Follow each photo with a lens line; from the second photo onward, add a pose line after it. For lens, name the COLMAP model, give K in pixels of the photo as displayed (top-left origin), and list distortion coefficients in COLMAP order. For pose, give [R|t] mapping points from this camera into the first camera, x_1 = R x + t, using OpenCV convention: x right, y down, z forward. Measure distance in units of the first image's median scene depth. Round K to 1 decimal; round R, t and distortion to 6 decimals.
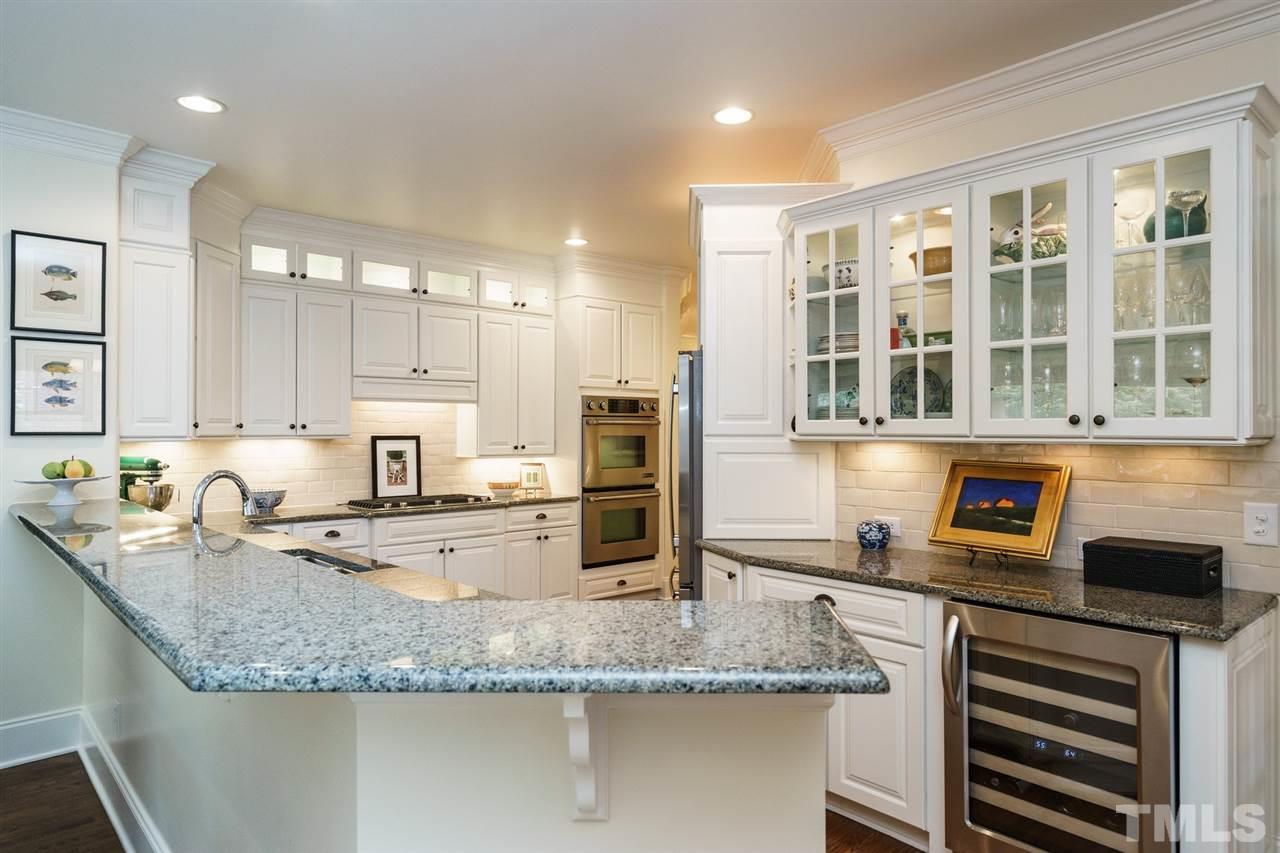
lens RADIAL K [[780.6, 0, 641.0], [0, 780.6, 427.8], [0, 0, 1]] dist [-0.001050, -0.001263]
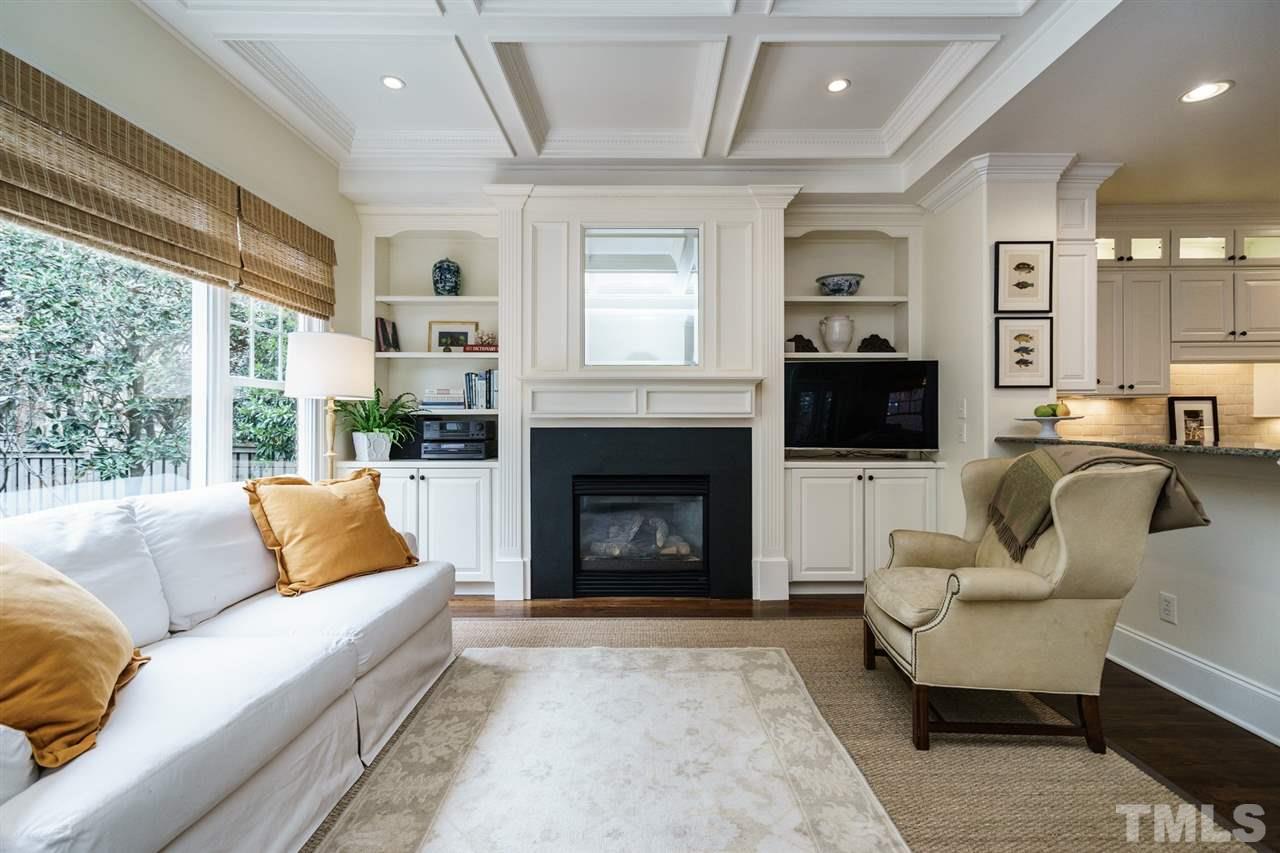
lens RADIAL K [[586.5, 0, 641.4], [0, 586.5, 420.0], [0, 0, 1]] dist [-0.004426, 0.001506]
pose [[0.740929, -0.005207, -0.671563, -0.335892], [0.007632, 0.999971, 0.000667, 0.036476], [0.671540, -0.005619, 0.740947, -0.124751]]
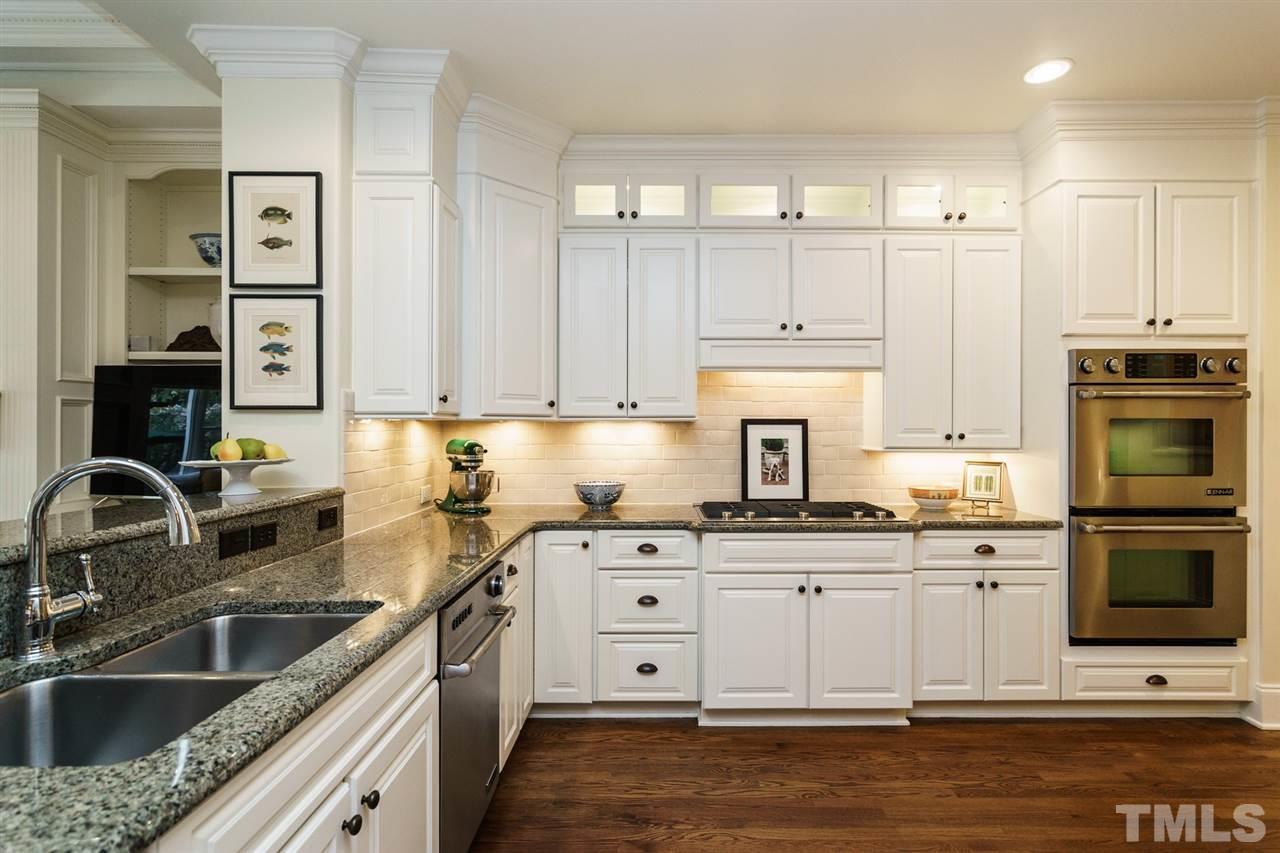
lens RADIAL K [[646.8, 0, 647.5], [0, 646.8, 426.3], [0, 0, 1]] dist [-0.002442, 0.000750]
pose [[0.749738, 0.000801, -0.661734, 0.008948], [0.000155, 0.999999, 0.001387, 0.016302], [0.661735, -0.001142, 0.749737, 0.449818]]
